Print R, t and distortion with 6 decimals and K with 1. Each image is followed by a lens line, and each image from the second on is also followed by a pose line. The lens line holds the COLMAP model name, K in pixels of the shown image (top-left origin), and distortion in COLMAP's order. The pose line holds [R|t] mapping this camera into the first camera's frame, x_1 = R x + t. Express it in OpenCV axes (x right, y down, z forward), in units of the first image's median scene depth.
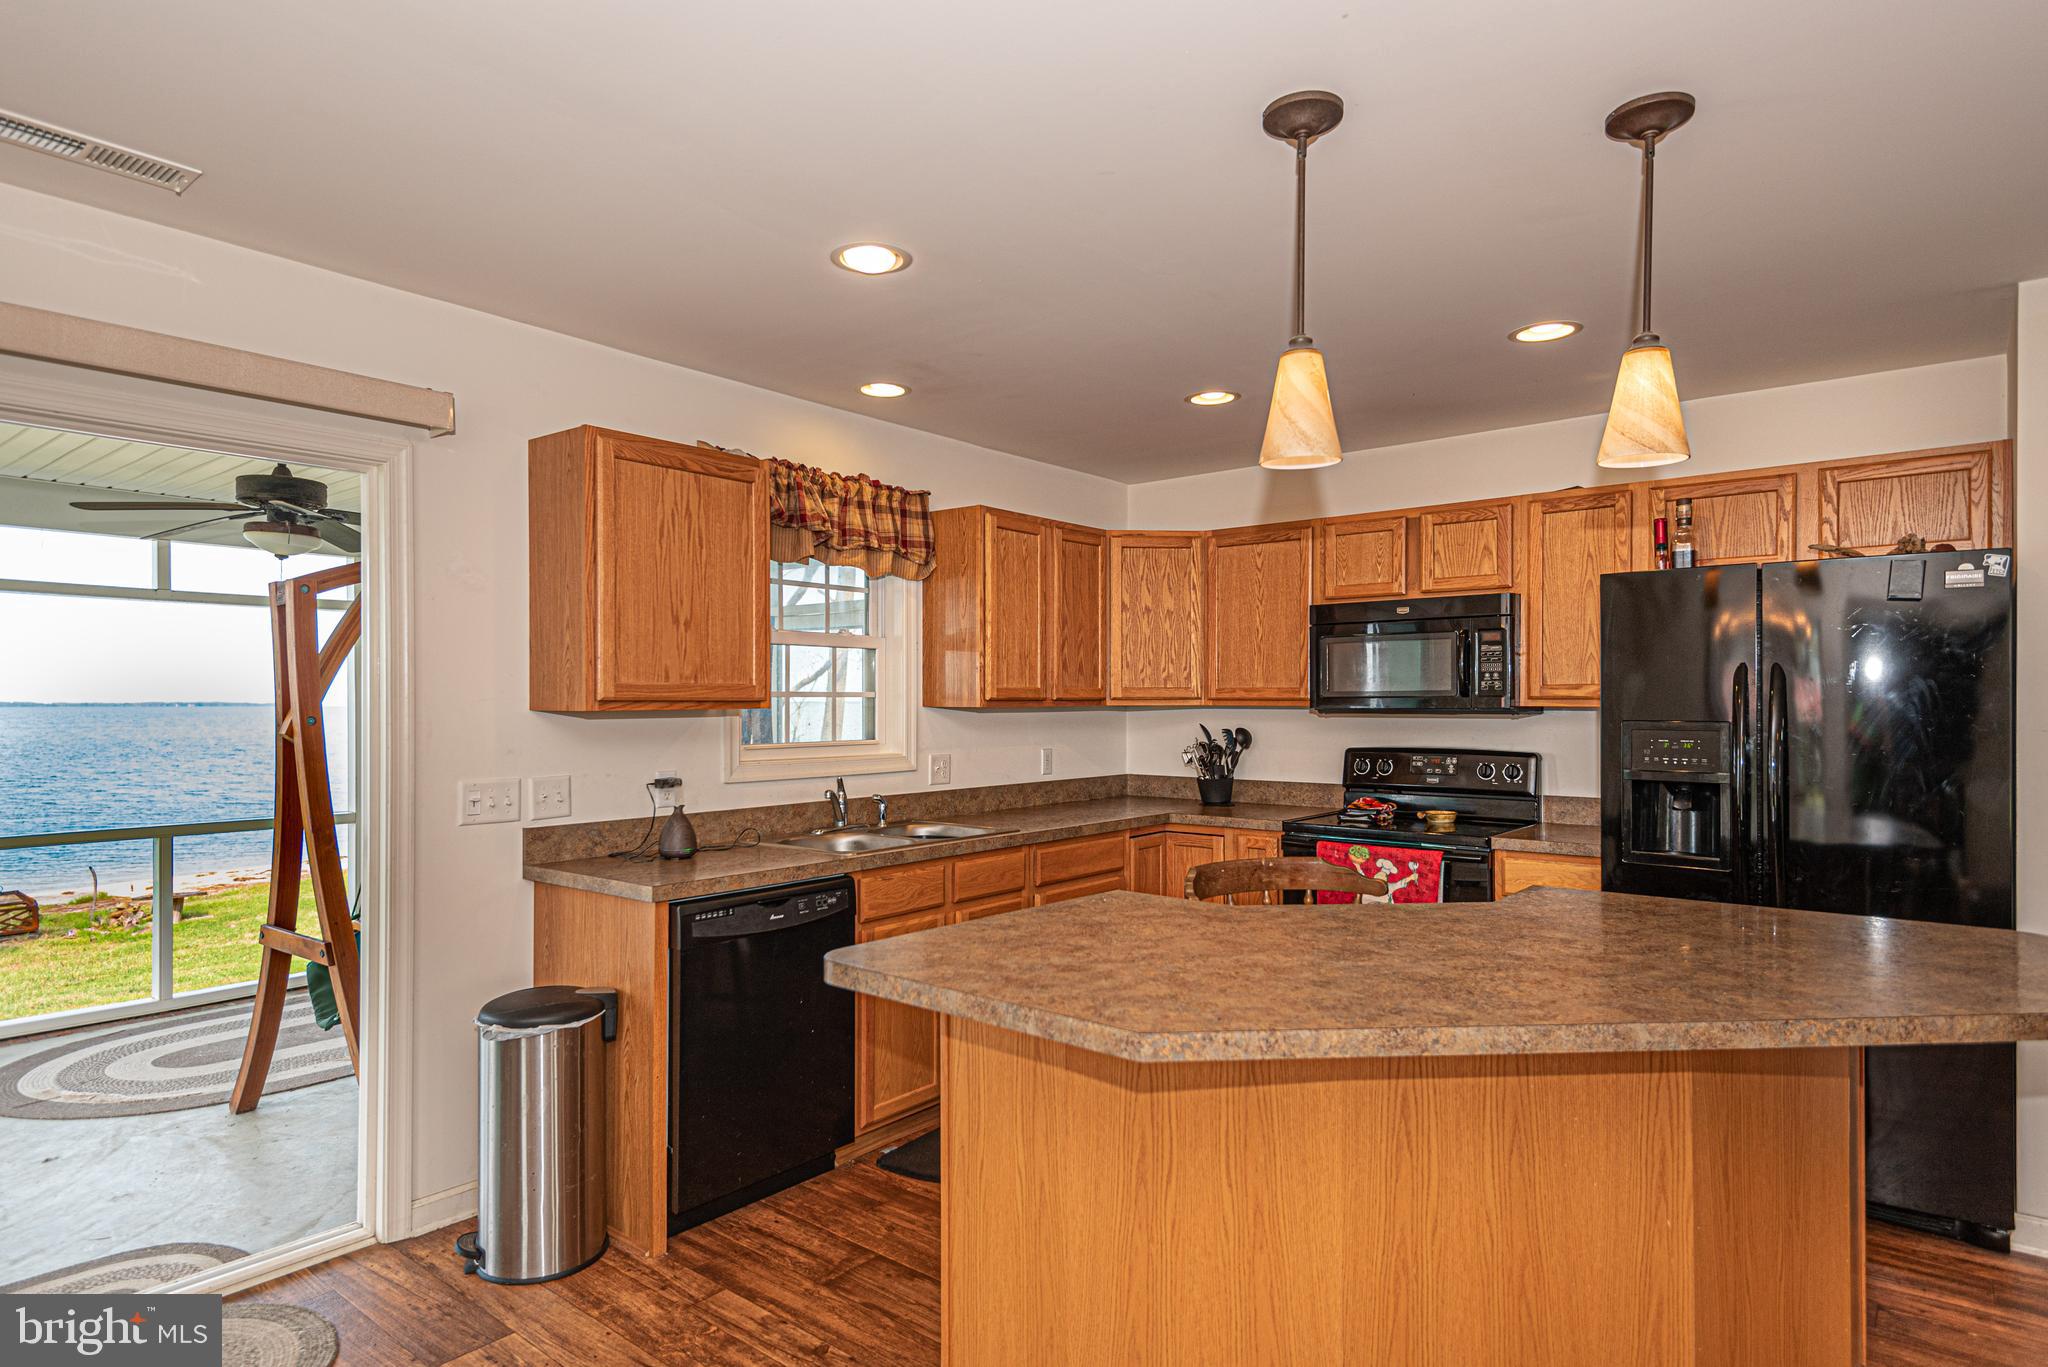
lens RADIAL K [[1107.4, 0, 1019.6], [0, 1107.4, 696.8], [0, 0, 1]] dist [0.003225, -0.000746]
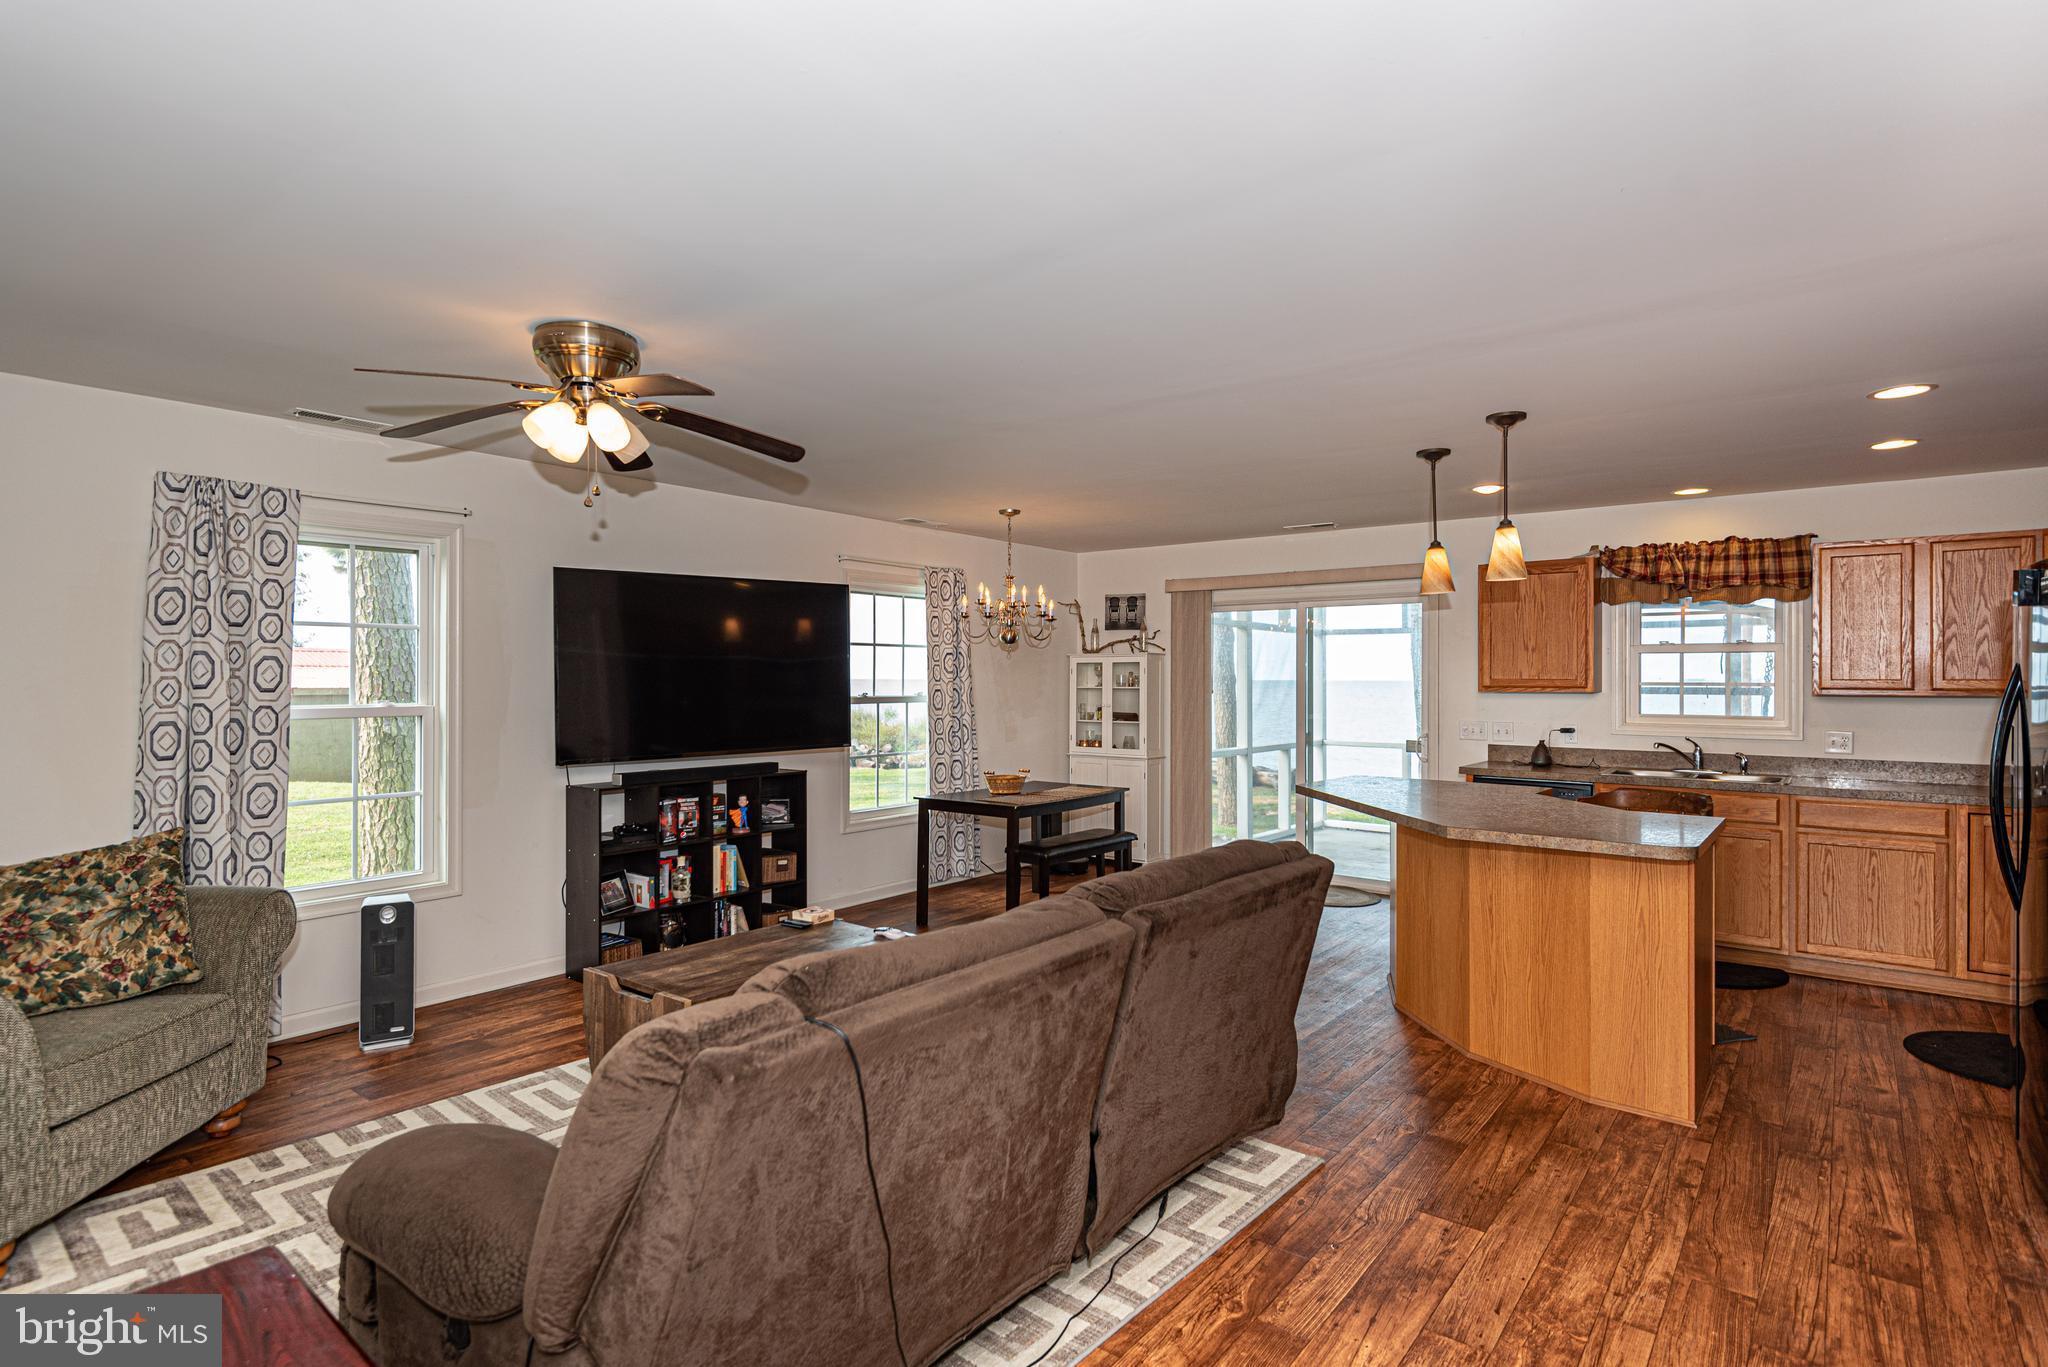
lens RADIAL K [[1044.8, 0, 1024.0], [0, 1044.8, 683.5], [0, 0, 1]] dist [-0.000960, -0.001123]
pose [[0.030685, 0.007733, -0.999499, 1.210727], [0.003510, 0.999963, 0.007844, -0.017214], [0.999523, -0.003749, 0.030657, 0.004709]]
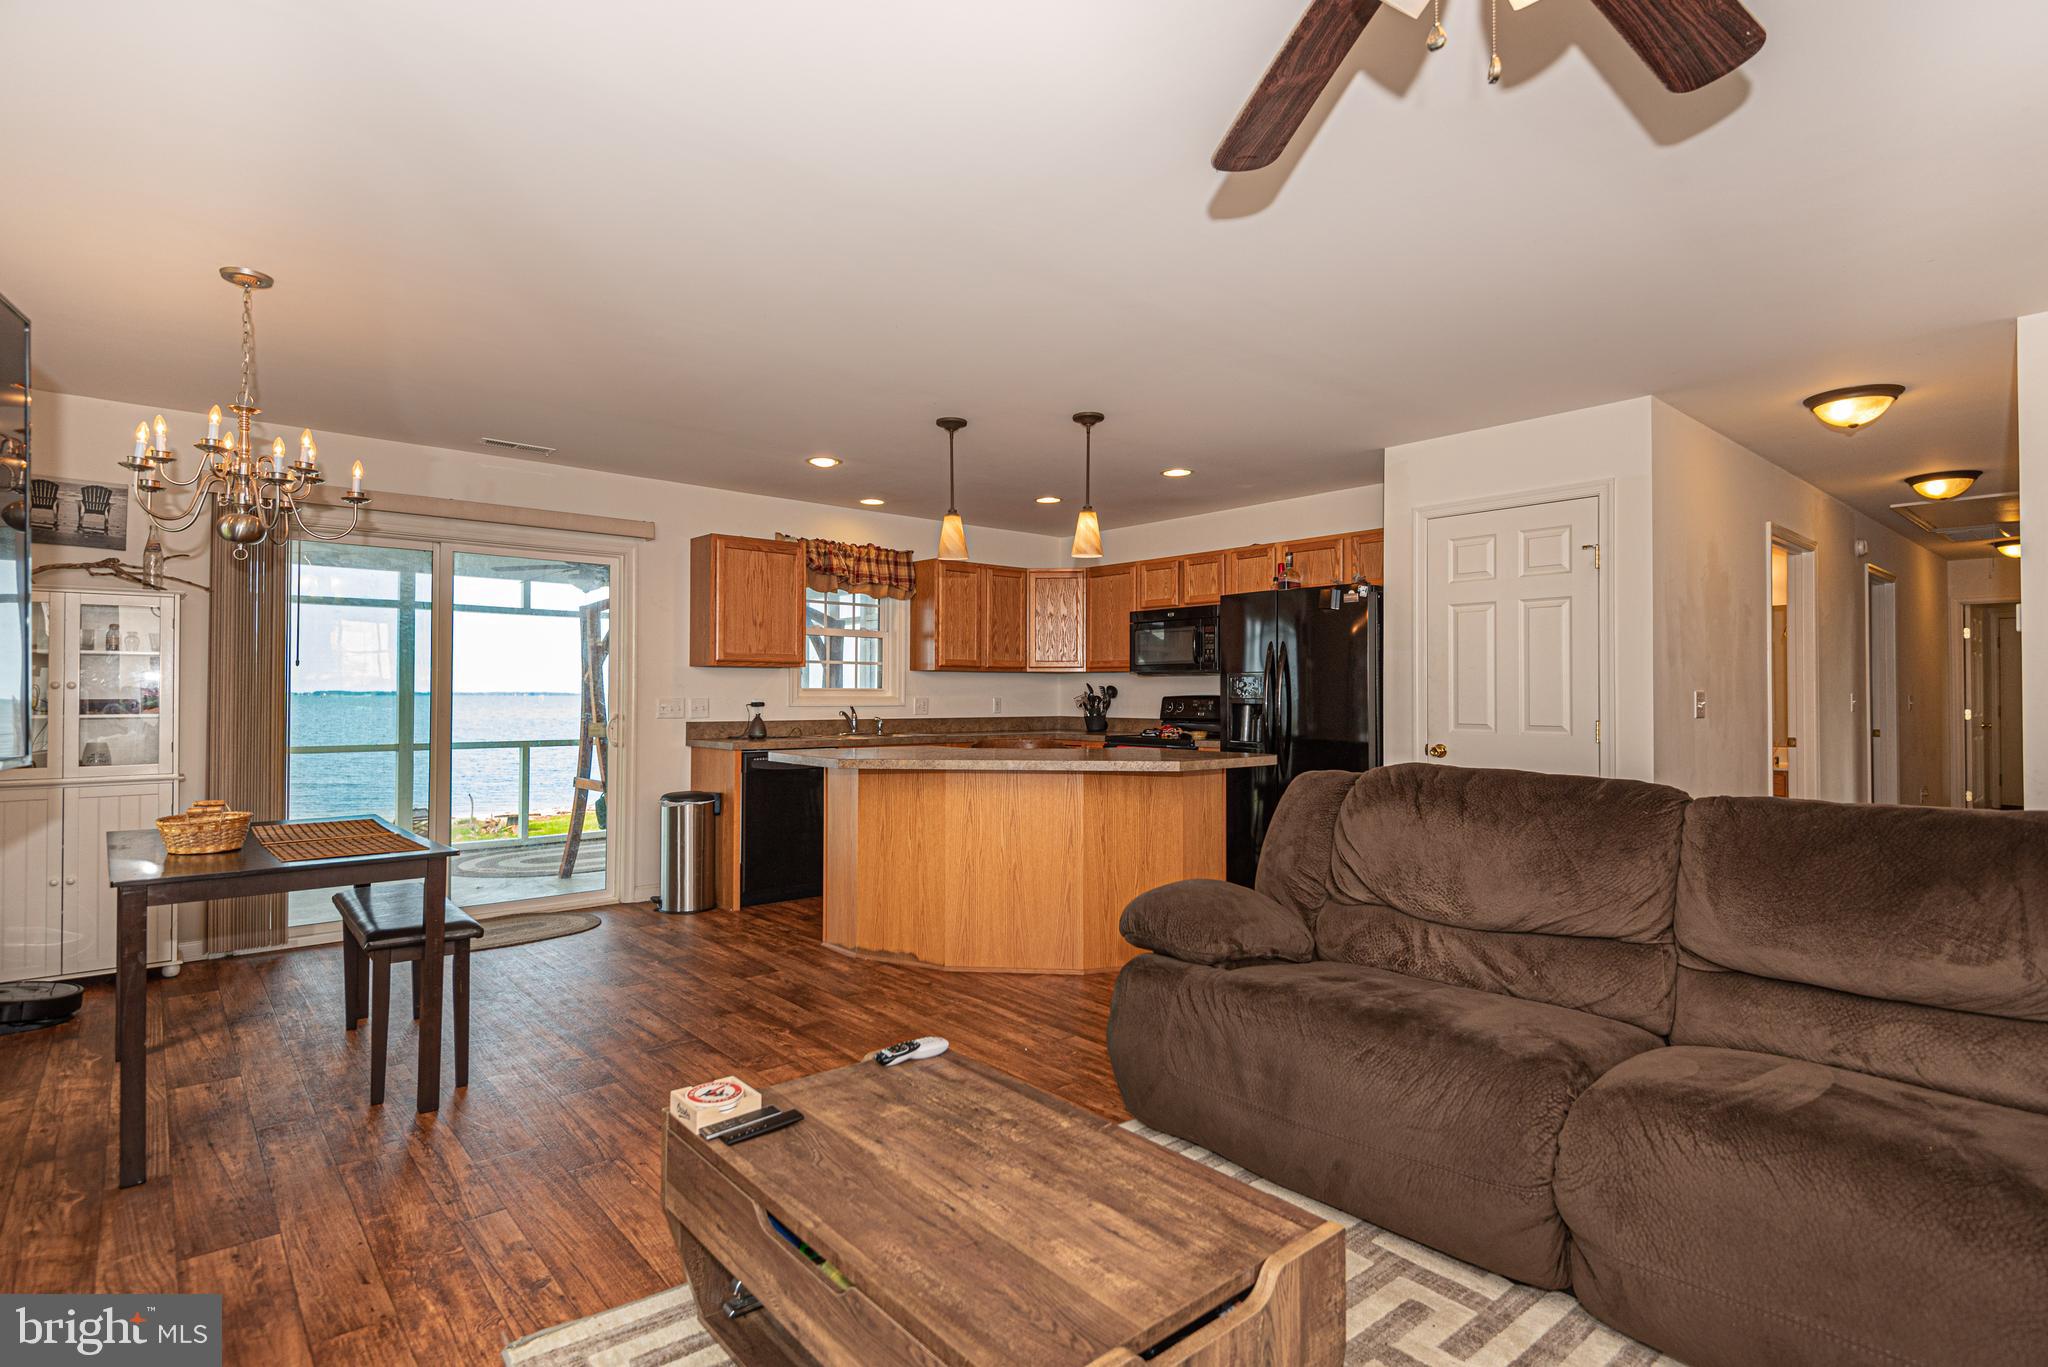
lens RADIAL K [[990.2, 0, 1024.0], [0, 990.2, 683.5], [0, 0, 1]] dist [-0.001734, -0.000203]
pose [[0.985552, 0.003219, -0.169340, 0.384584], [-0.004267, 0.999974, -0.005825, 0.040385], [0.169317, 0.006463, 0.985540, -0.573374]]
